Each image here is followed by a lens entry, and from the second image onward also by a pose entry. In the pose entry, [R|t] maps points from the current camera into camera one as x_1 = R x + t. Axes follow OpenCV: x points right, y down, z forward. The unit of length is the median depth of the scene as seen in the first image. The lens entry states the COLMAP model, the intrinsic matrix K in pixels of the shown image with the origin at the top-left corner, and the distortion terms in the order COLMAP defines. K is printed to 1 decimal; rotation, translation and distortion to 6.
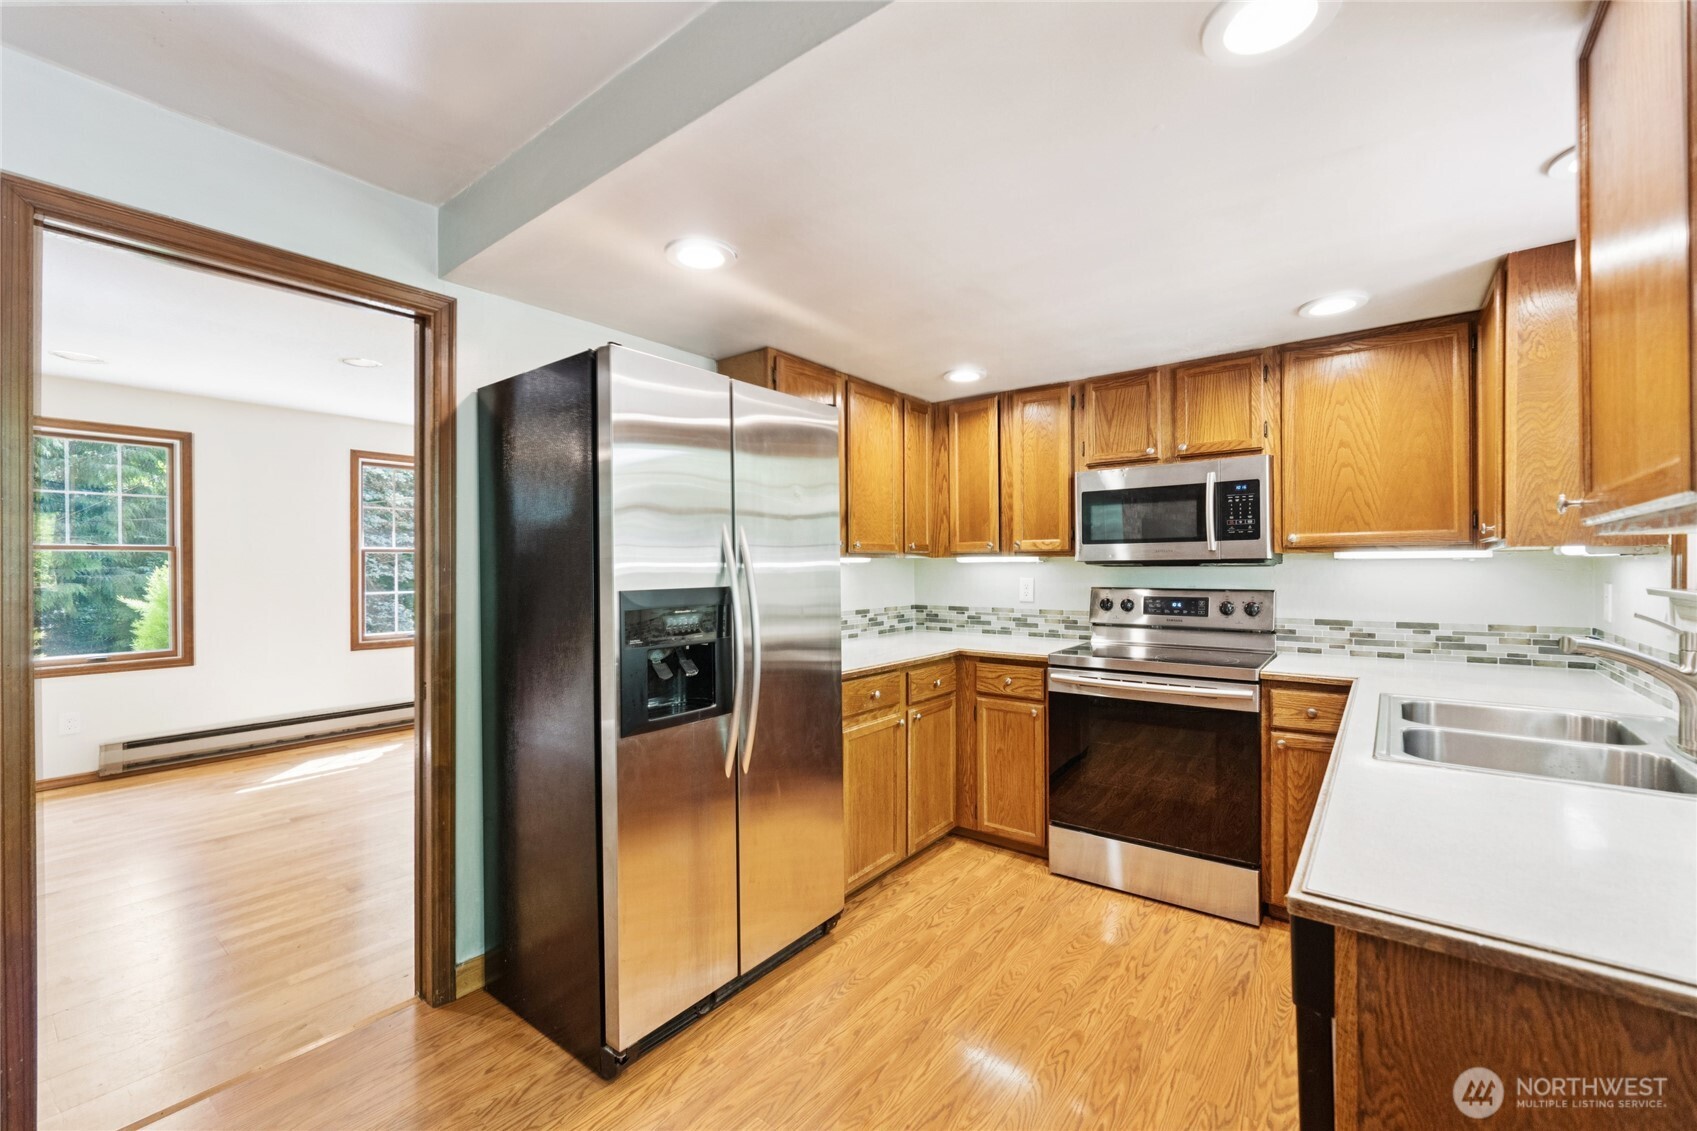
lens RADIAL K [[706.0, 0, 851.7], [0, 706.0, 567.4], [0, 0, 1]] dist [-0.001922, 0.000340]
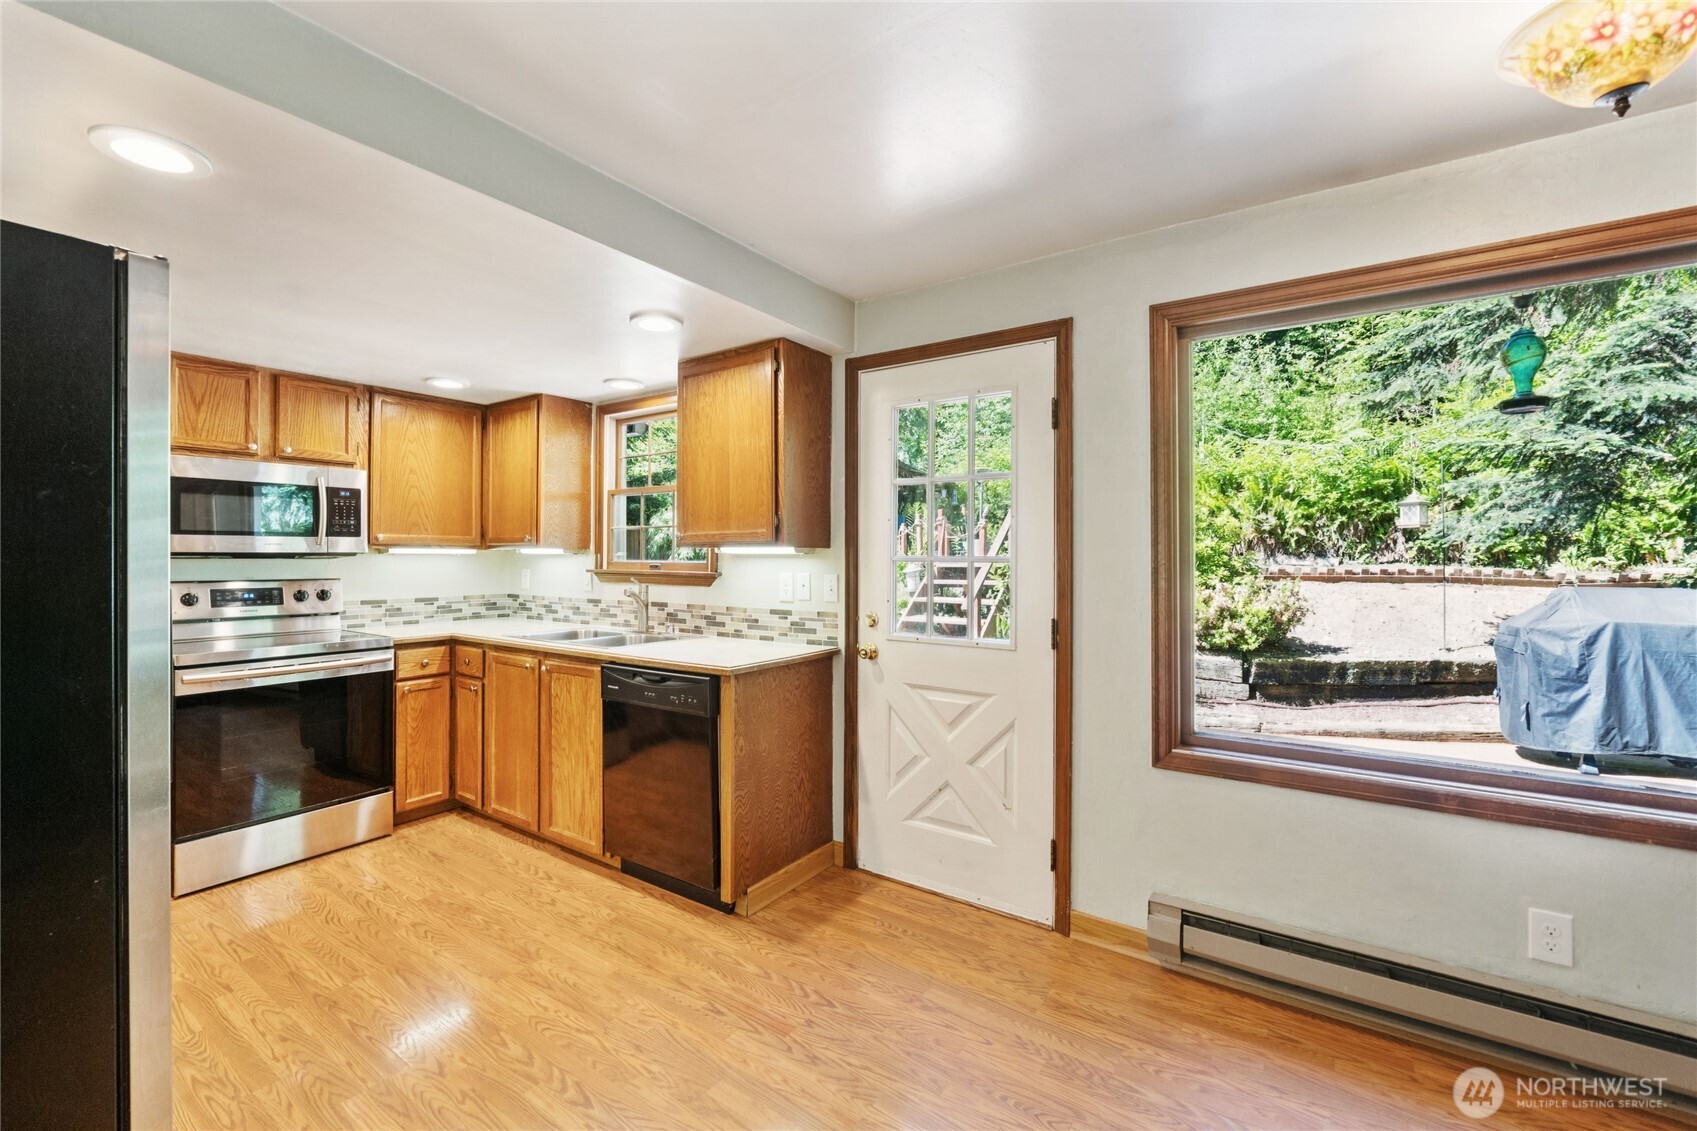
lens RADIAL K [[706.0, 0, 873.3], [0, 706.0, 544.3], [0, 0, 1]] dist [-0.001922, 0.000340]
pose [[-0.081023, 0.024891, 0.996401, -0.720020], [0.001168, 0.999690, -0.024878, 0.005080], [-0.996712, -0.000852, -0.081027, 0.191747]]
